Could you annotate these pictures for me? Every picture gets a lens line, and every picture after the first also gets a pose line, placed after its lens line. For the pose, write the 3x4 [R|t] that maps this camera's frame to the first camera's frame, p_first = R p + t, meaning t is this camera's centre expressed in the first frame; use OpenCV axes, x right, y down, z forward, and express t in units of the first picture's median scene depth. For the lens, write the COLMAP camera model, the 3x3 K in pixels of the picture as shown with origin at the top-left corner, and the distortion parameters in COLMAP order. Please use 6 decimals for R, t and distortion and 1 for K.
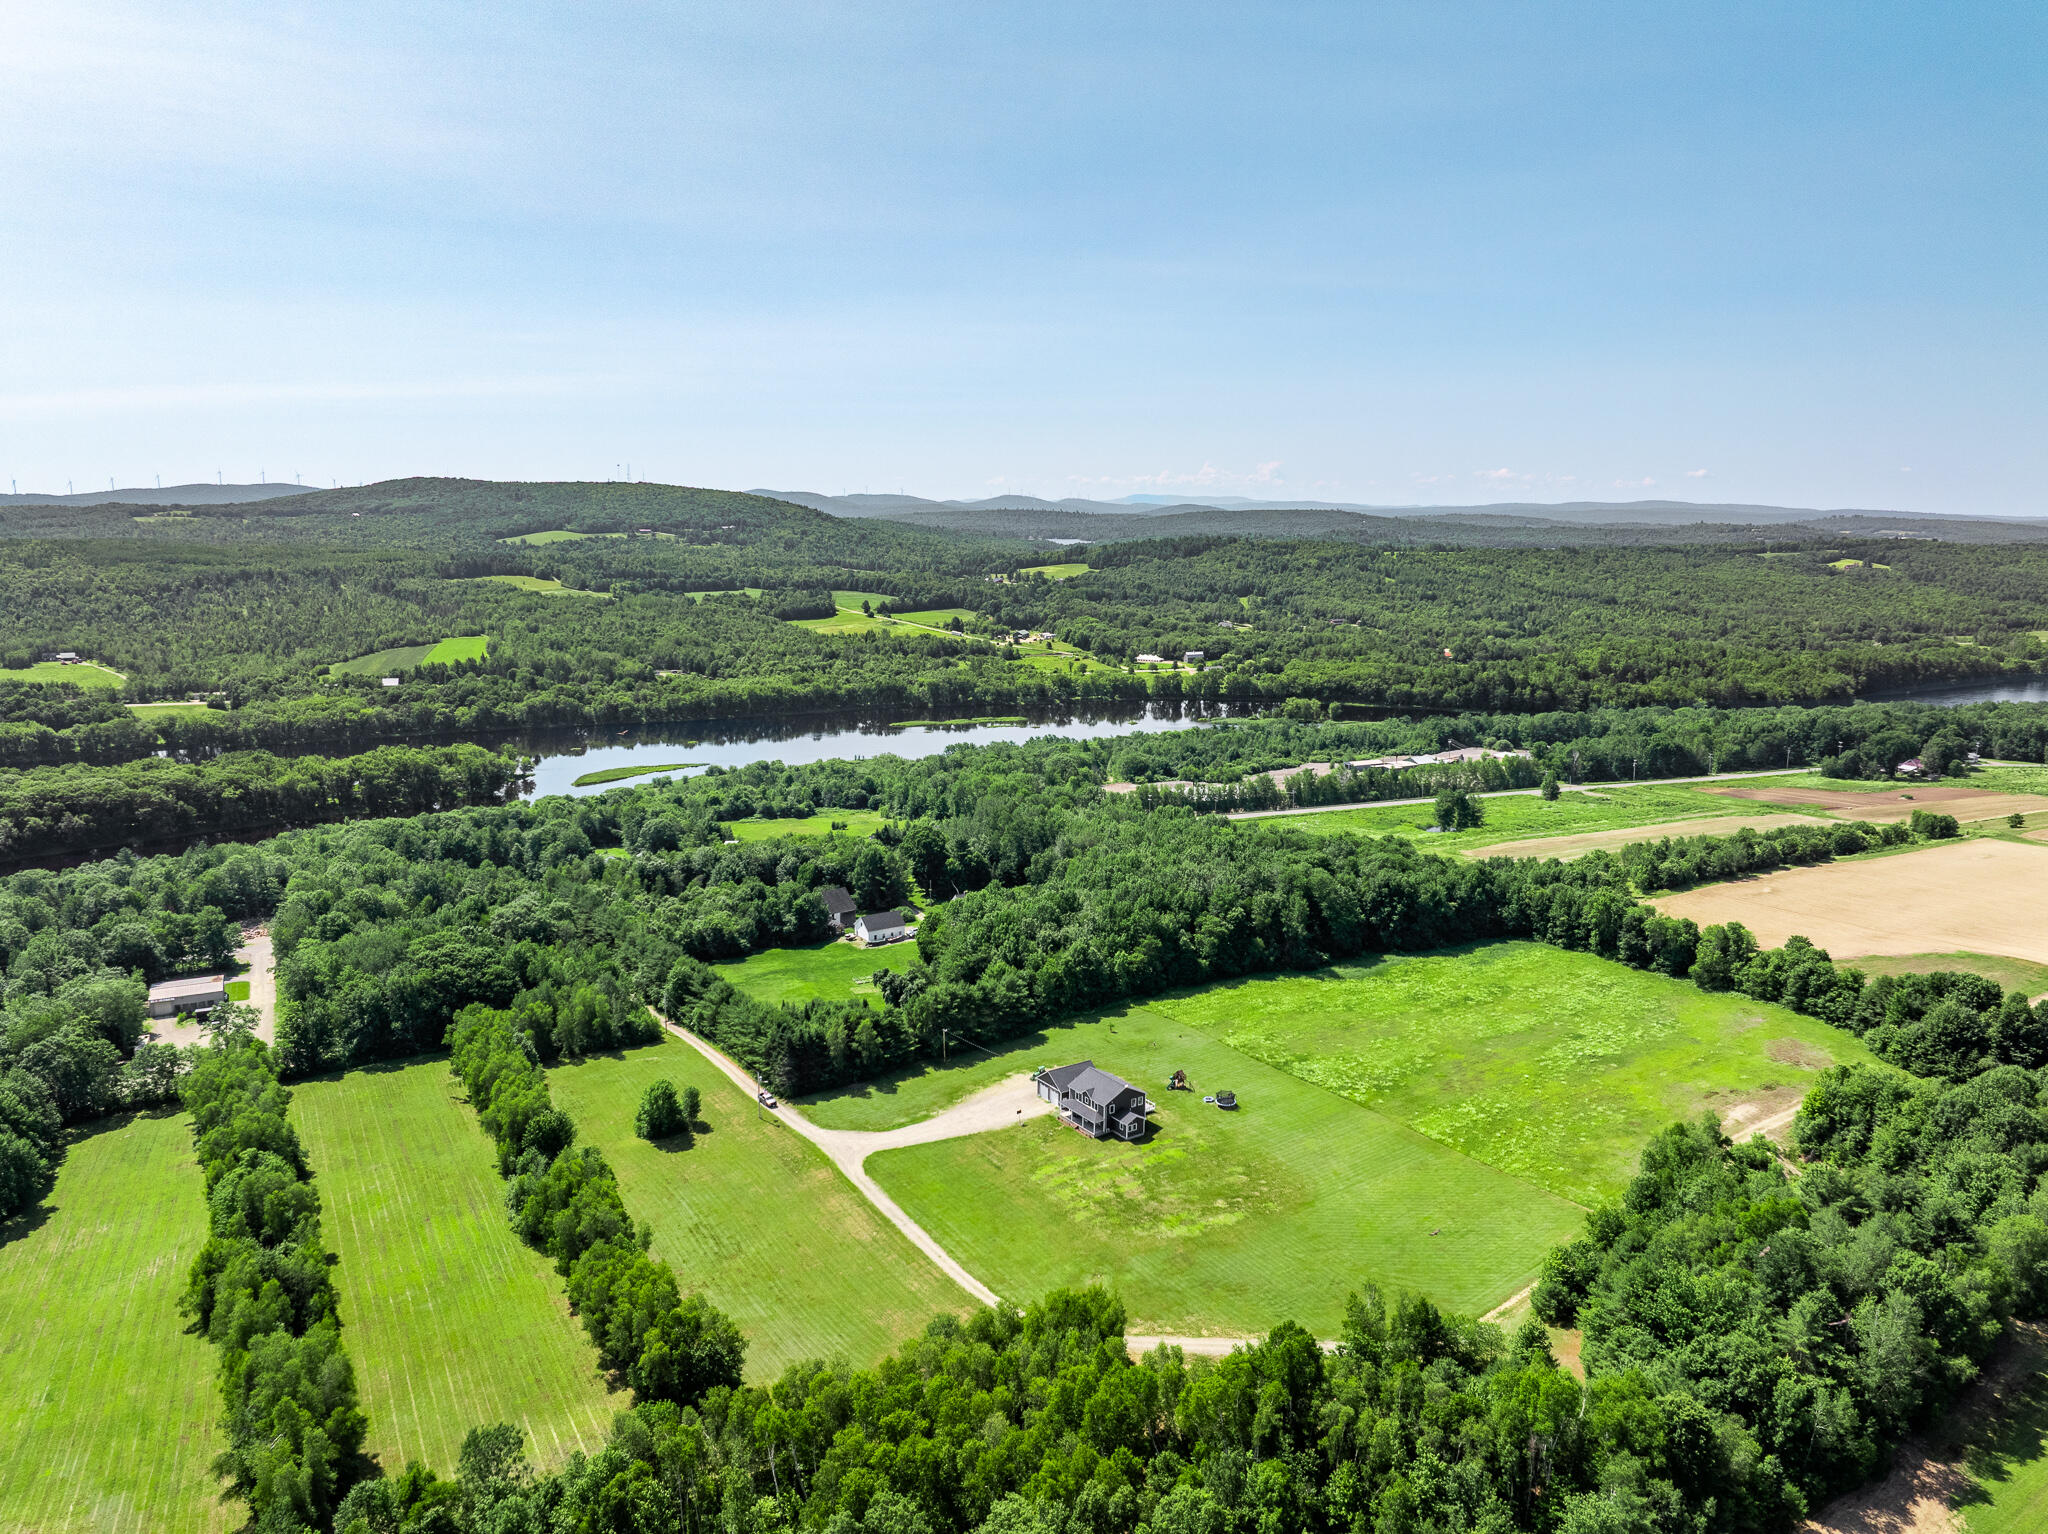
lens RADIAL K [[1428.2, 0, 1024.0], [0, 1428.2, 767.0], [0, 0, 1]] dist [0.001847, -0.080276]
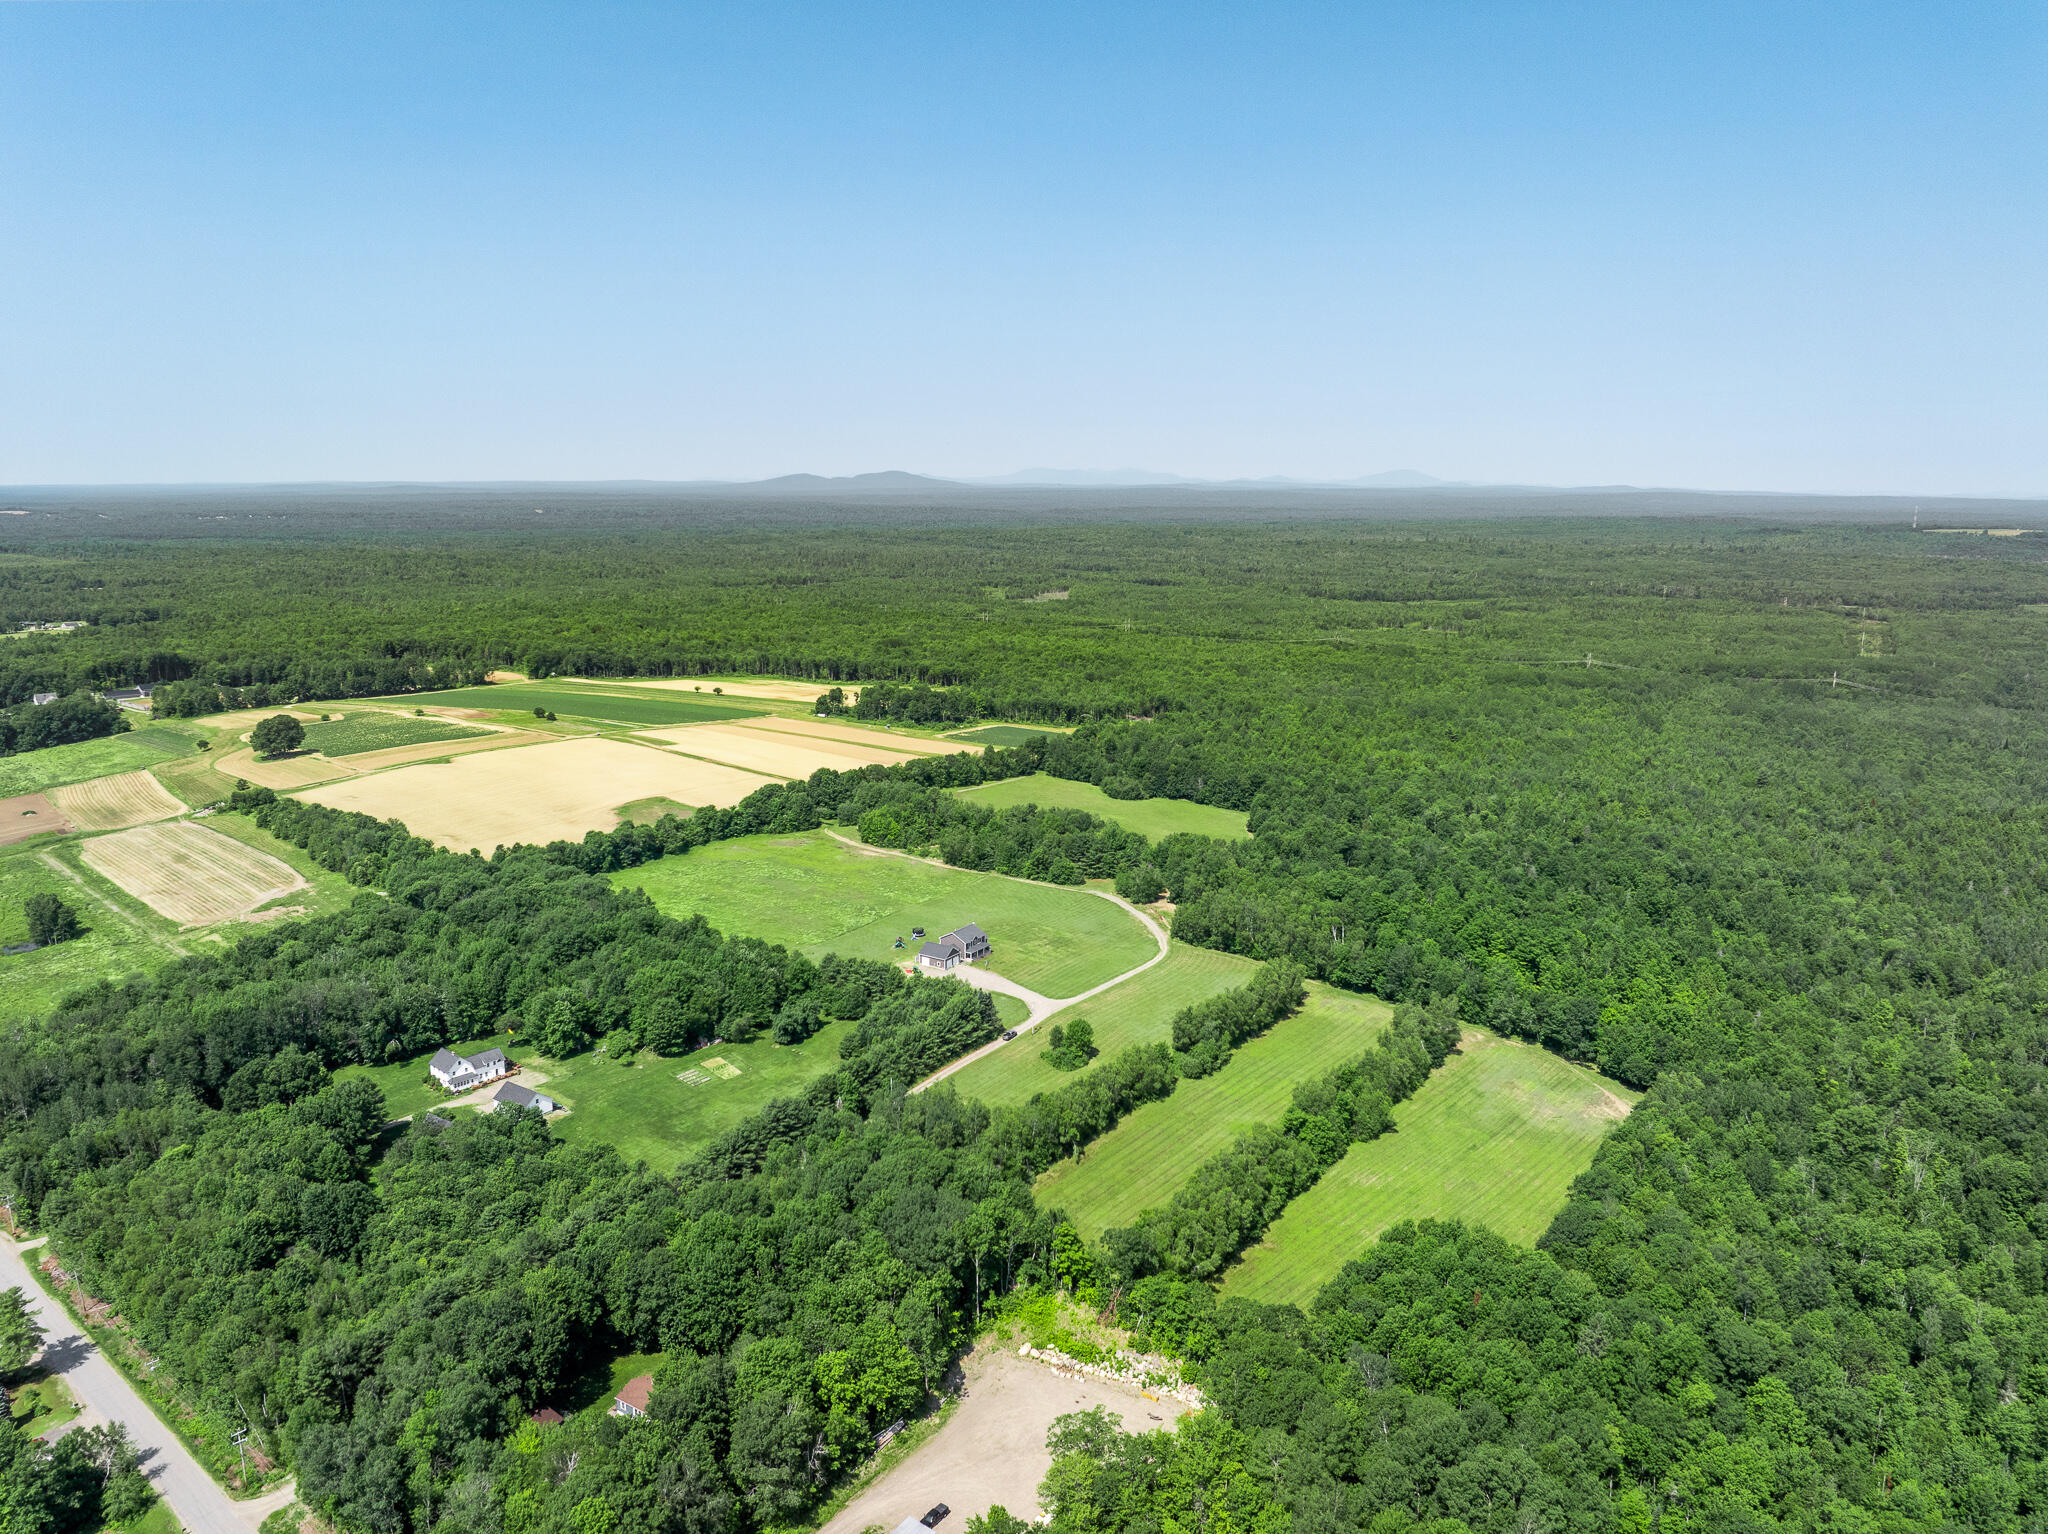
lens RADIAL K [[1432.0, 0, 1024.0], [0, 1432.0, 767.0], [0, 0, 1]] dist [-0.001440, -0.048833]
pose [[-0.389112, -0.183304, 0.902769, -1.111011], [0.157180, 0.952420, 0.261134, -0.298859], [-0.907682, 0.243508, -0.341786, 1.120927]]
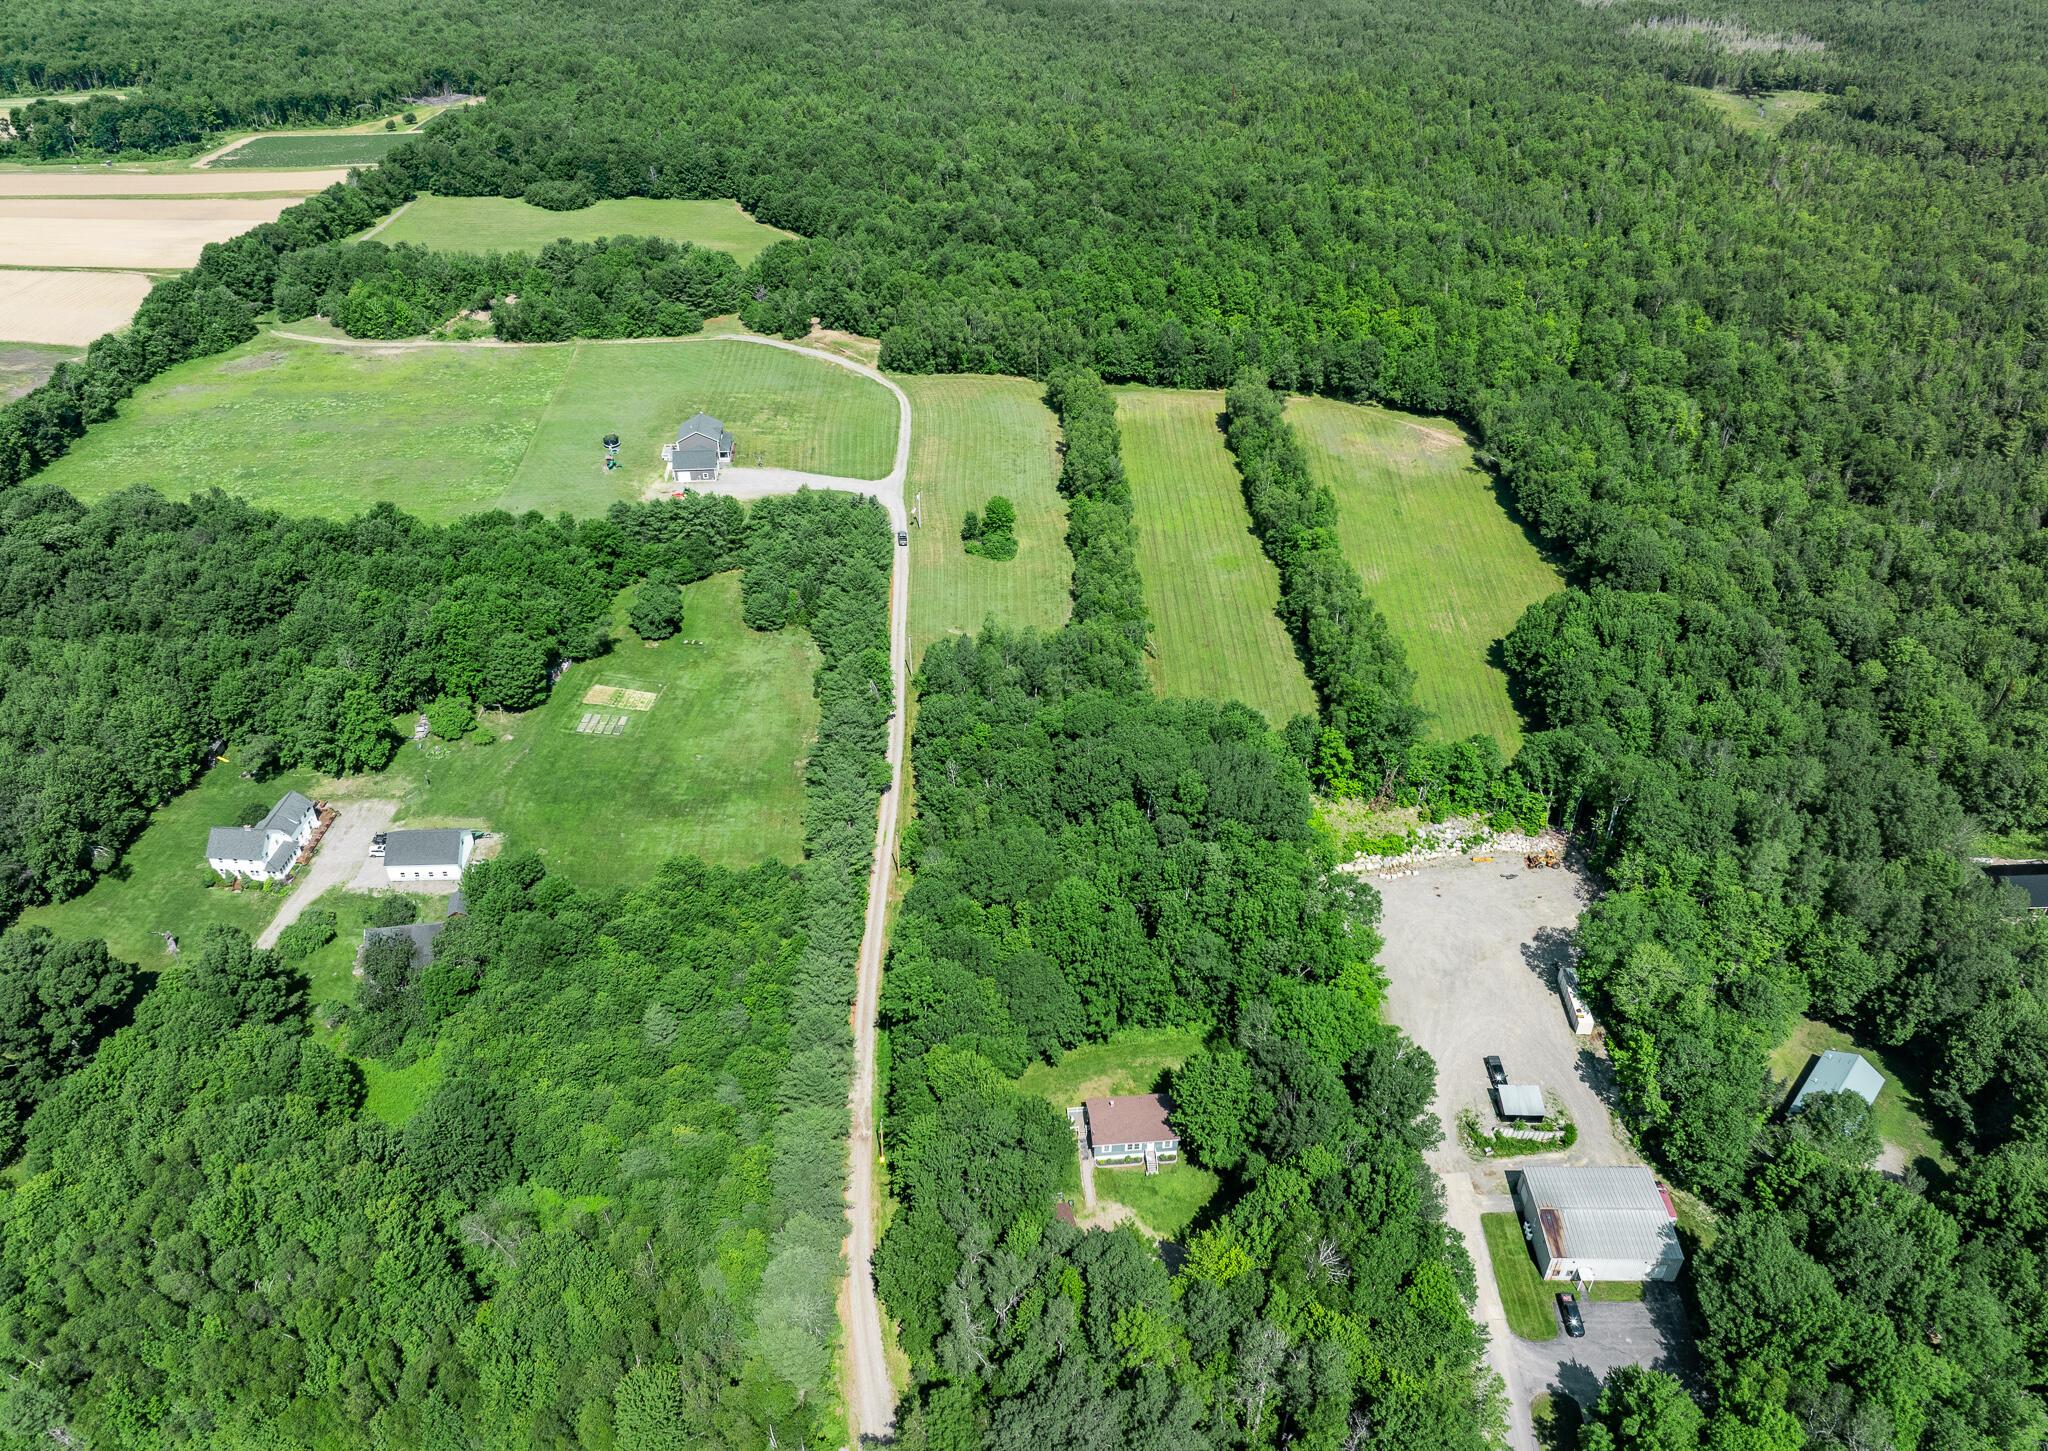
lens RADIAL K [[1424.2, 0, 1023.6], [0, 1424.2, 692.2], [0, 0, 1]] dist [-0.037704, -0.001776]
pose [[-0.871593, -0.276378, 0.404897, -0.601278], [0.083505, 0.730160, 0.678154, -0.344959], [-0.483066, 0.624885, -0.613323, 1.377100]]
